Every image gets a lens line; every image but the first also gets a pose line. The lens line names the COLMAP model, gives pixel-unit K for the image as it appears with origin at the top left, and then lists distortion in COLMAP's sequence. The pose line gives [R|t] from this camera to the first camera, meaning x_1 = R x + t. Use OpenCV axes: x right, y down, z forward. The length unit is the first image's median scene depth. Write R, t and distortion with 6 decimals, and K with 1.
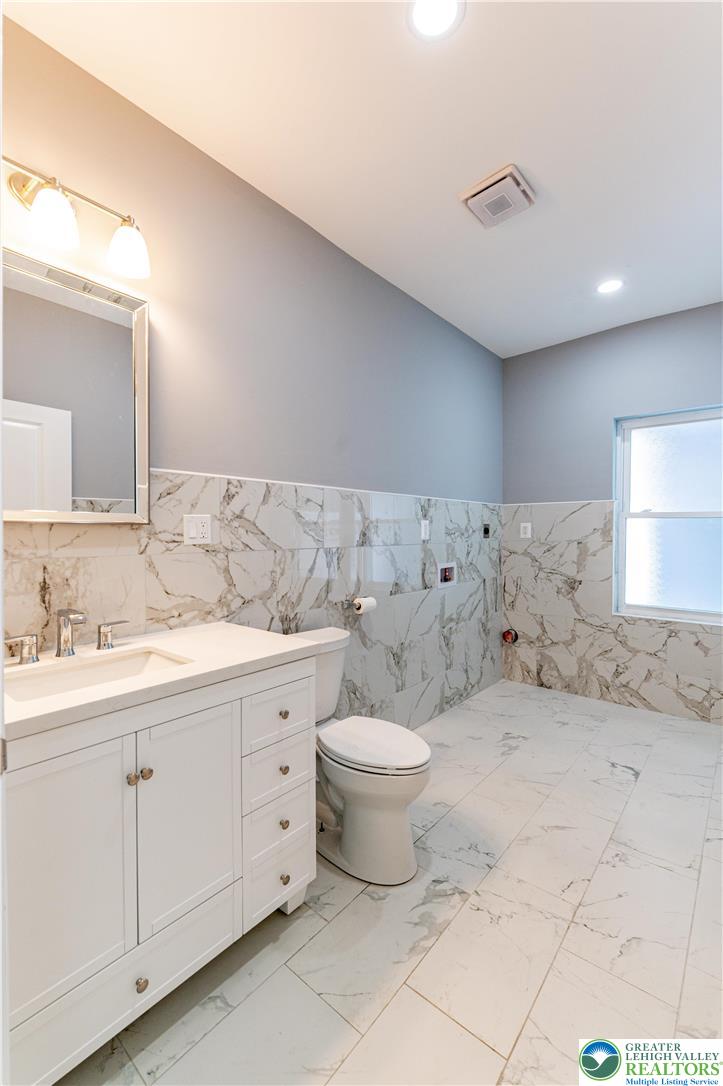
lens RADIAL K [[473.5, 0, 360.0], [0, 473.5, 540.3], [0, 0, 1]] dist [0.005038, -0.002138]
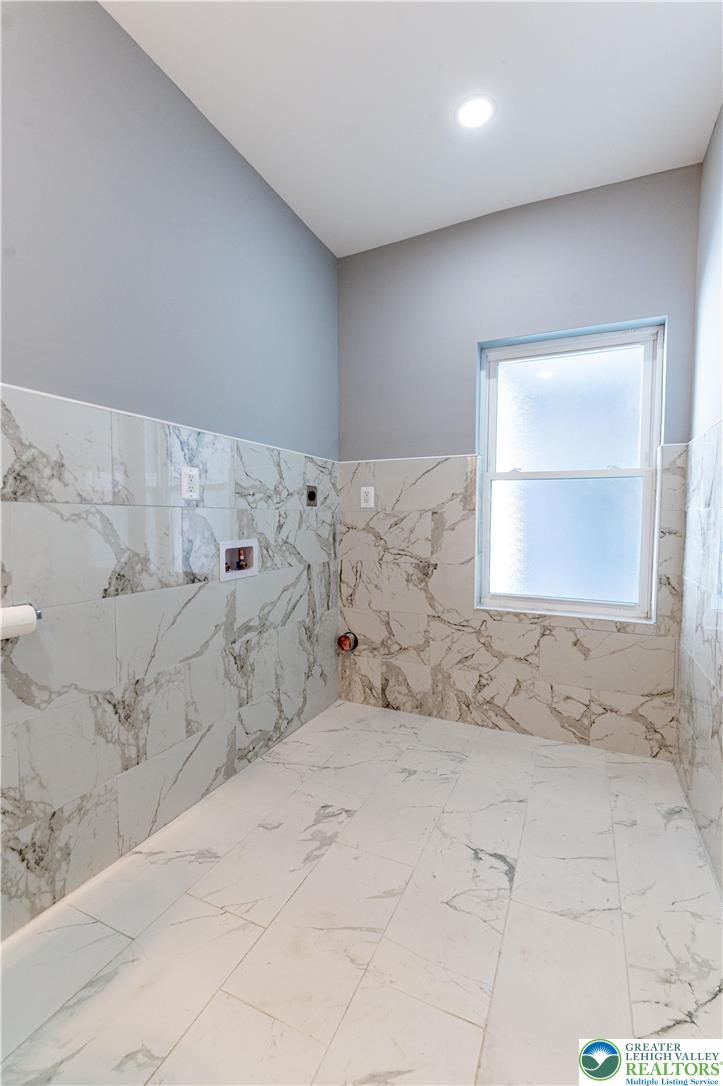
lens RADIAL K [[473.5, 0, 362.4], [0, 473.5, 543.5], [0, 0, 1]] dist [0.005038, -0.002138]
pose [[0.965490, -0.009345, 0.260274, 0.169215], [0.001647, 0.999555, 0.029780, 0.032069], [-0.260437, -0.028324, 0.965075, 0.329752]]
